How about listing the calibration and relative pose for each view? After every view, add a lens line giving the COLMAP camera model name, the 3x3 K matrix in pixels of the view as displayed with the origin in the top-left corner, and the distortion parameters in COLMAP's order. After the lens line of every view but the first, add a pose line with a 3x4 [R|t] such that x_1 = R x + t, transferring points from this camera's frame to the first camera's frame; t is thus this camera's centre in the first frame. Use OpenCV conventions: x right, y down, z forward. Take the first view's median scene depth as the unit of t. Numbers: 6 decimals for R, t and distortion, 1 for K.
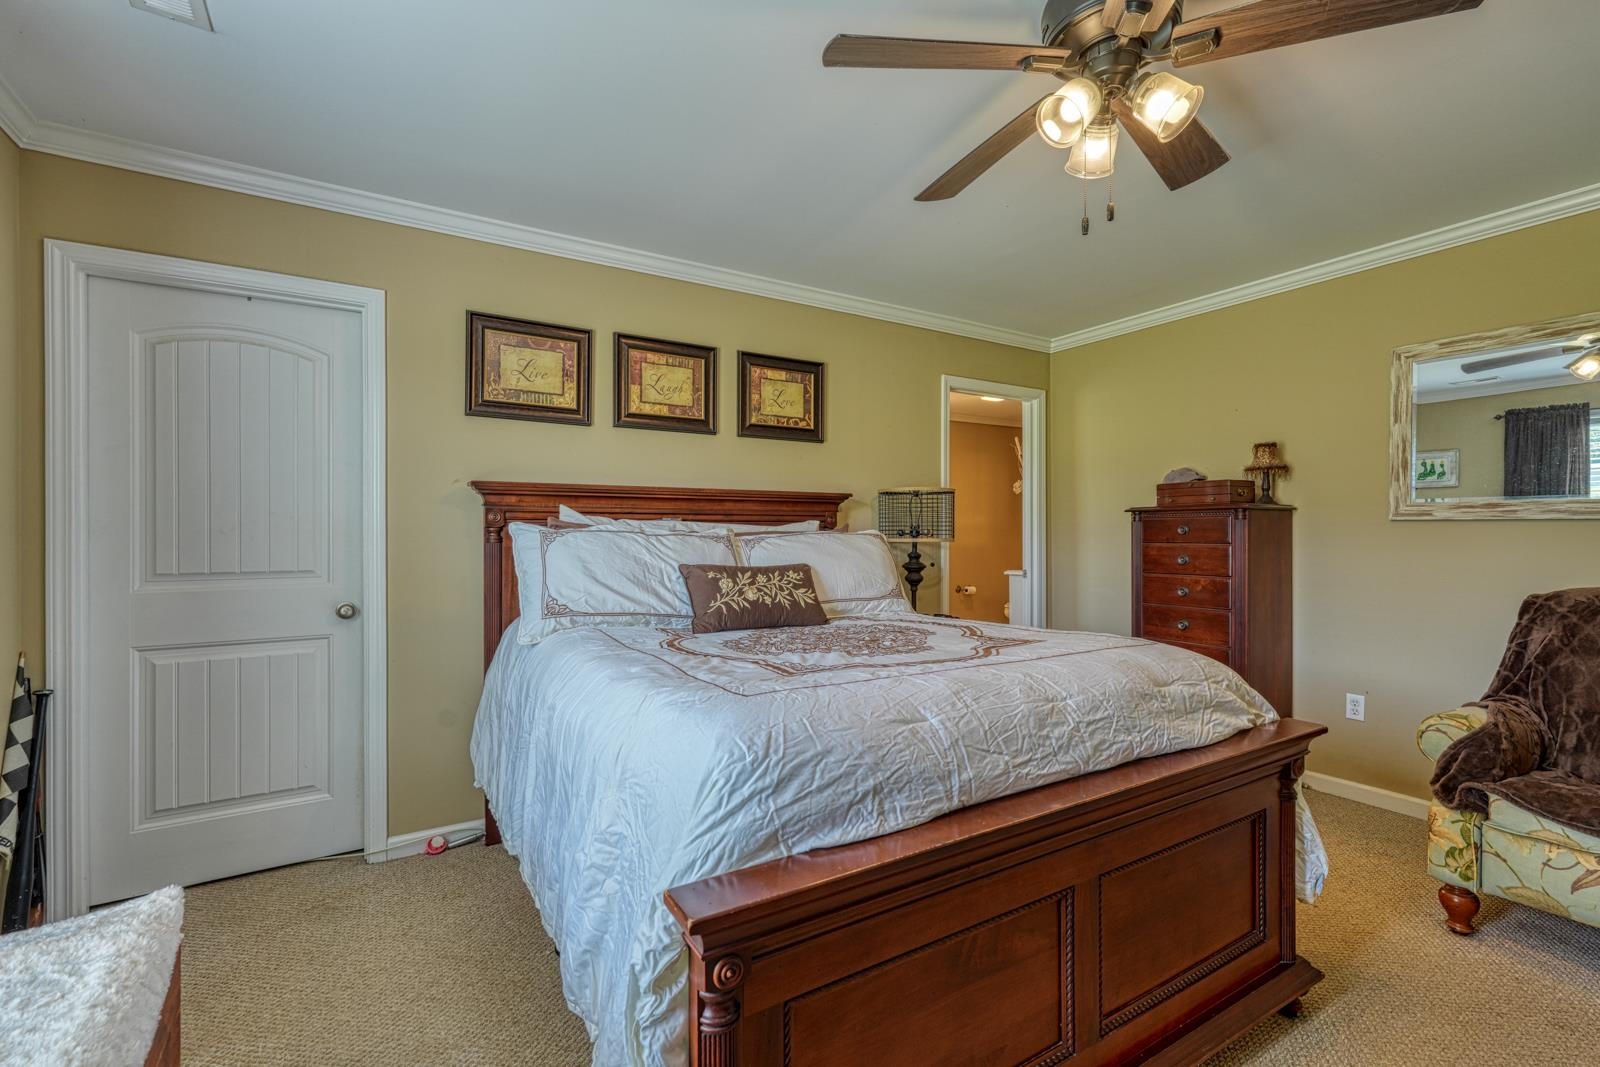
lens RADIAL K [[704.9, 0, 802.9], [0, 704.9, 532.4], [0, 0, 1]] dist [0.000317, 0.000649]
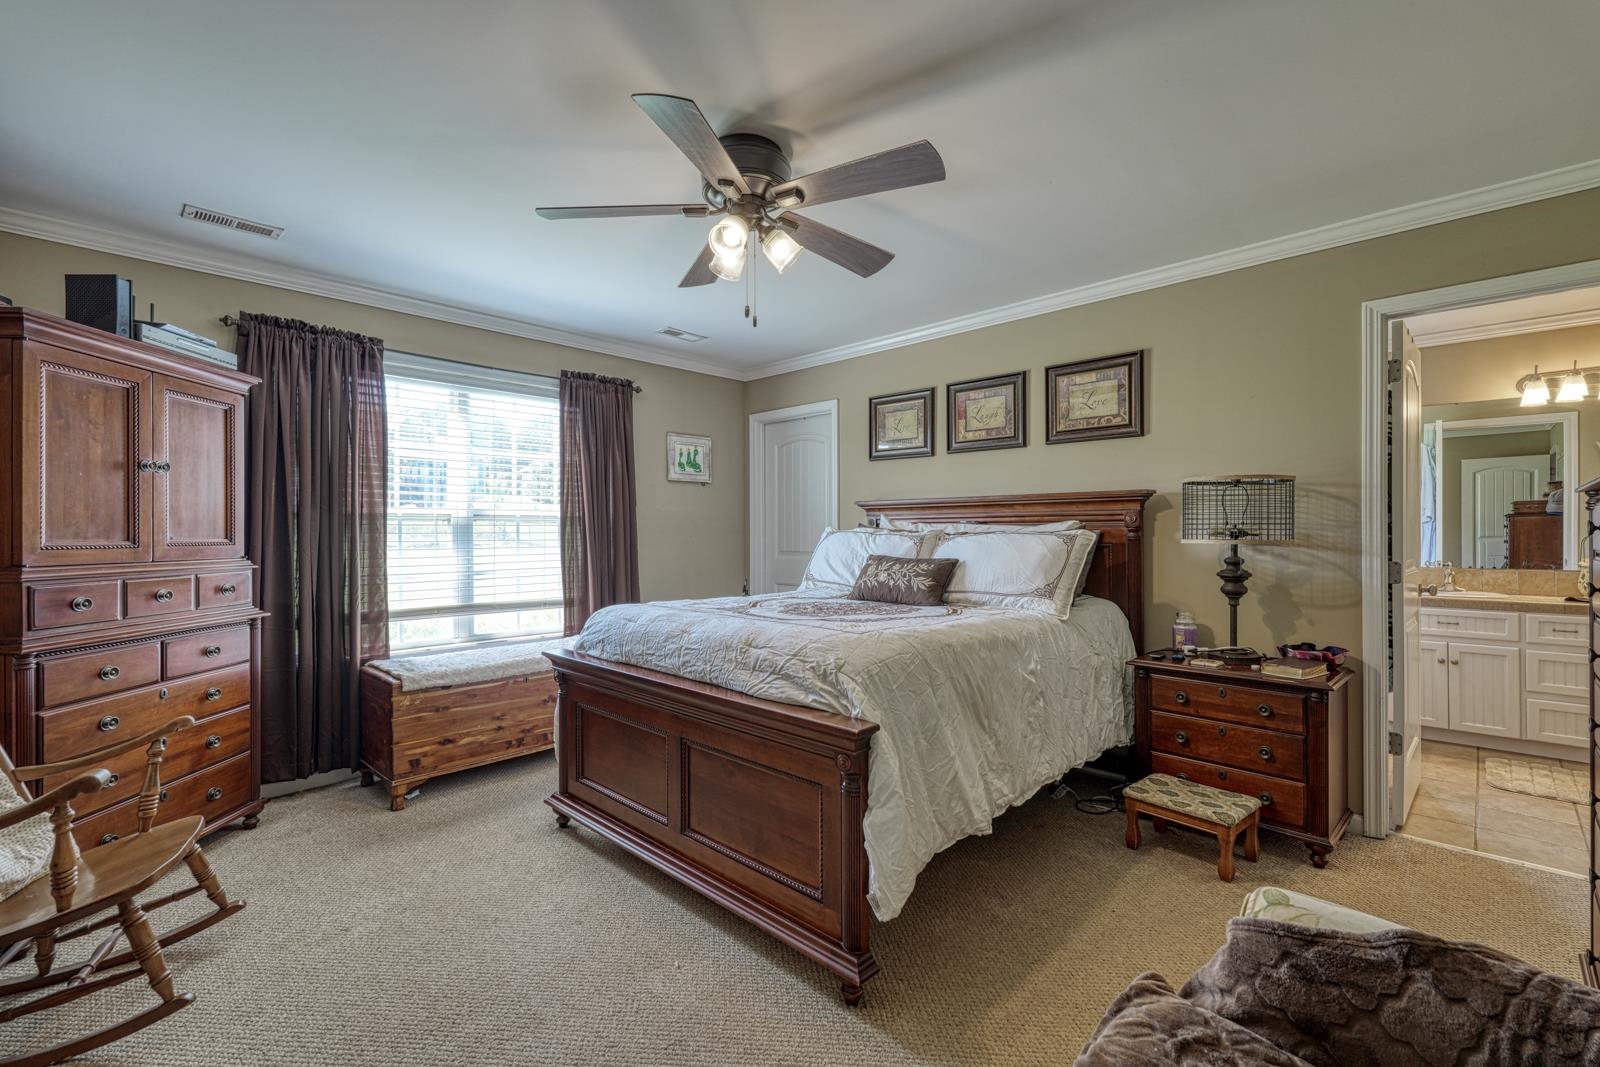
lens RADIAL K [[704.9, 0, 802.9], [0, 704.9, 532.4], [0, 0, 1]] dist [0.000317, 0.000649]
pose [[0.241656, -0.000295, -0.970362, 0.899564], [0.000886, 1.000000, -0.000083, -0.000312], [0.970362, -0.000840, 0.241656, 0.374899]]
